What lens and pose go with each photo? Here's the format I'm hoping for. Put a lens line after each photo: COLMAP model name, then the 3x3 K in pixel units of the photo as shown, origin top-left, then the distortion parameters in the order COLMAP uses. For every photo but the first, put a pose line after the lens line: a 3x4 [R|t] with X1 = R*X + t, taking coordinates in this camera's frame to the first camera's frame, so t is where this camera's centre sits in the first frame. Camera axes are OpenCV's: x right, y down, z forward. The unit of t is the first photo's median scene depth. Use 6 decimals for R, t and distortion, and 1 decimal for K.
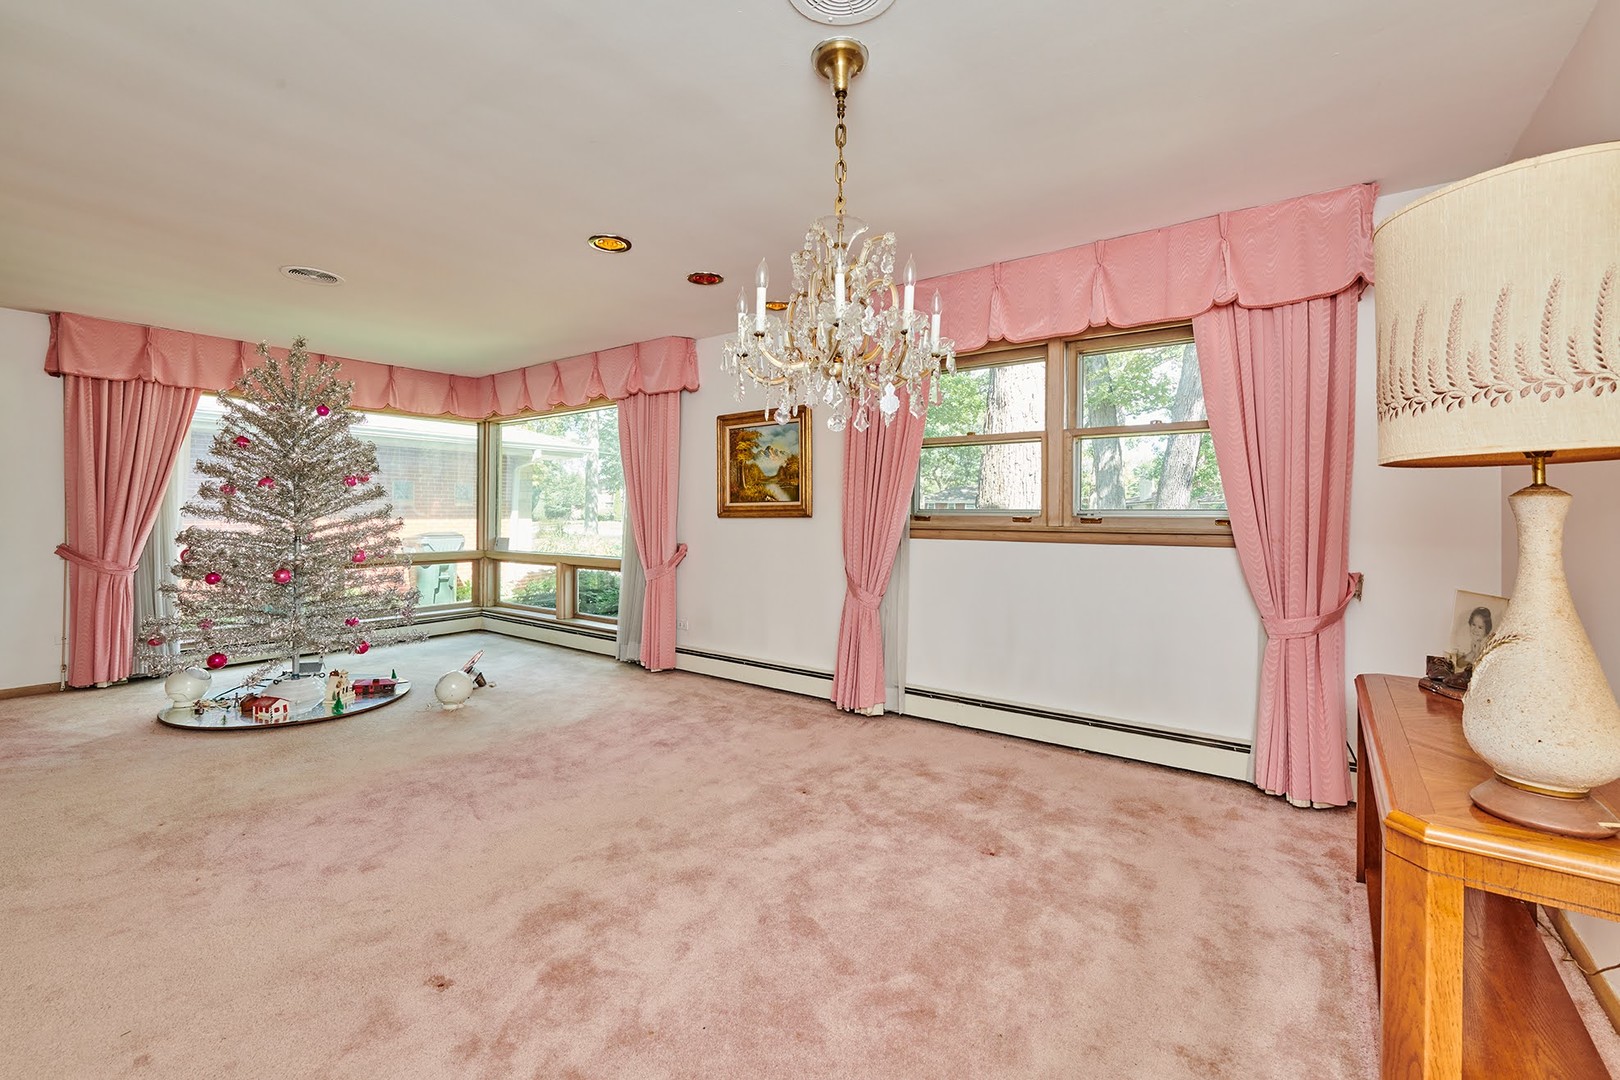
lens RADIAL K [[685.6, 0, 808.1], [0, 685.6, 514.0], [0, 0, 1]] dist [-0.002782, 0.000067]
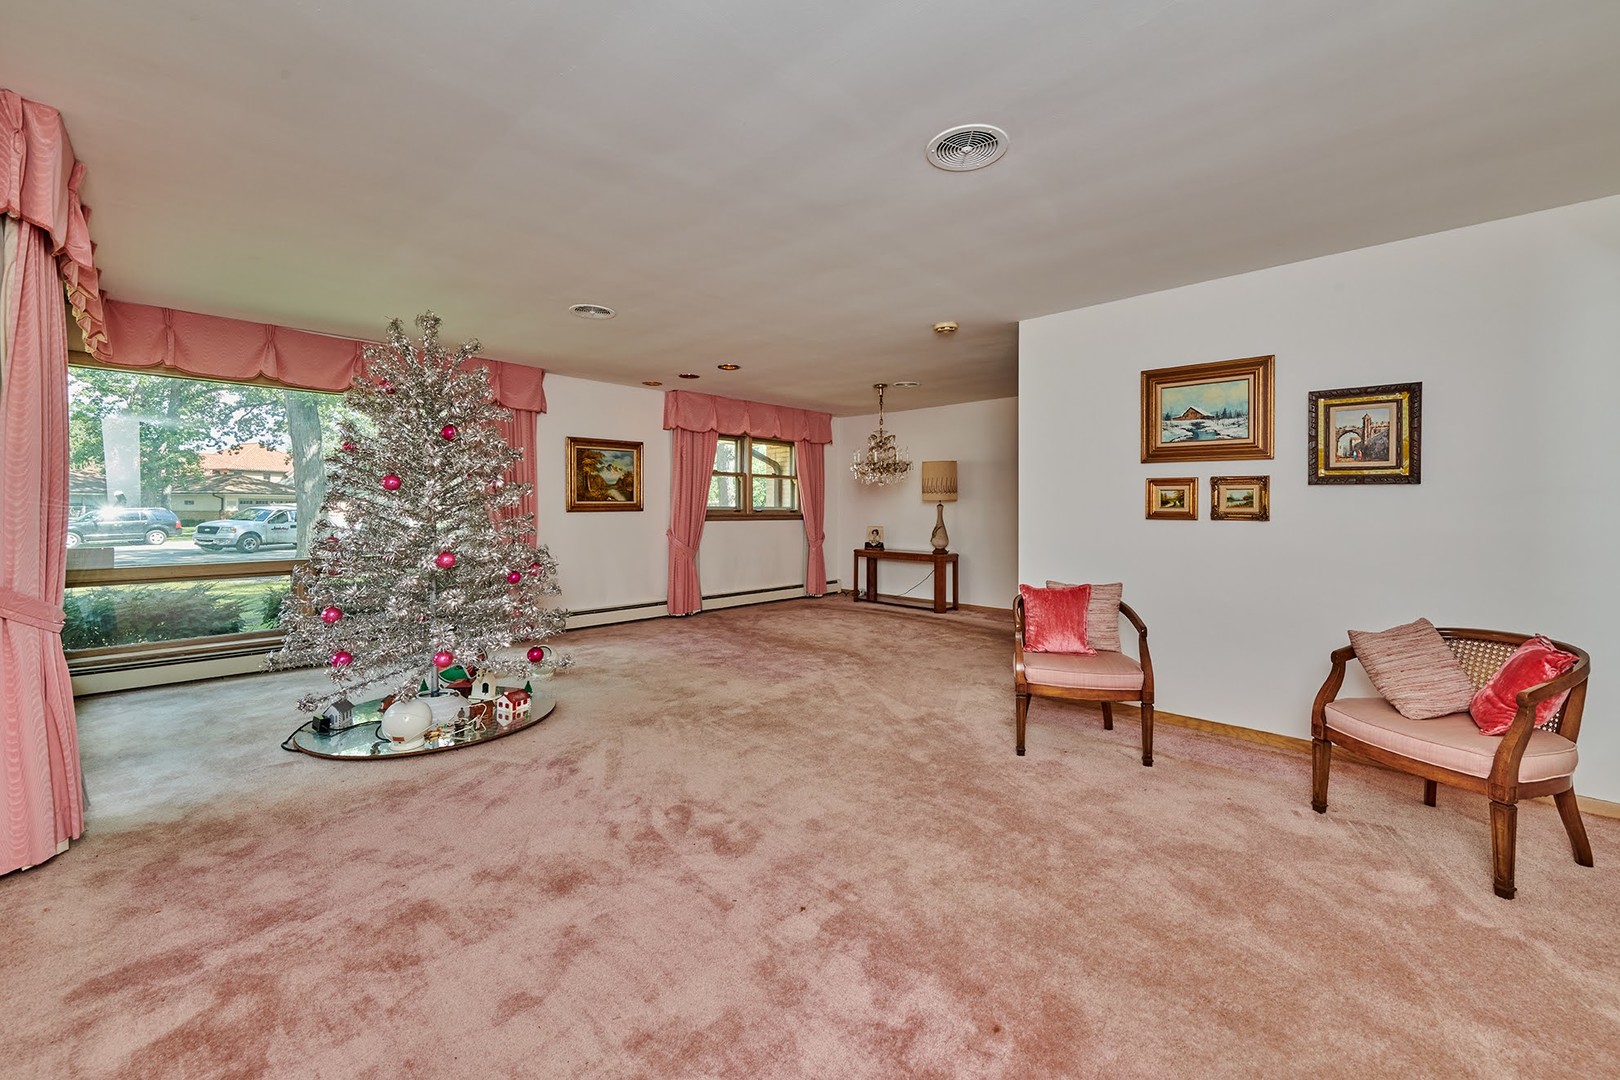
lens RADIAL K [[651.2, 0, 812.8], [0, 651.2, 514.9], [0, 0, 1]] dist [0.001141, 0.000197]
pose [[0.128969, -0.008286, 0.991614, -1.419228], [0.004541, 0.999960, 0.007765, 0.003250], [-0.991638, 0.003501, 0.129001, 0.376540]]
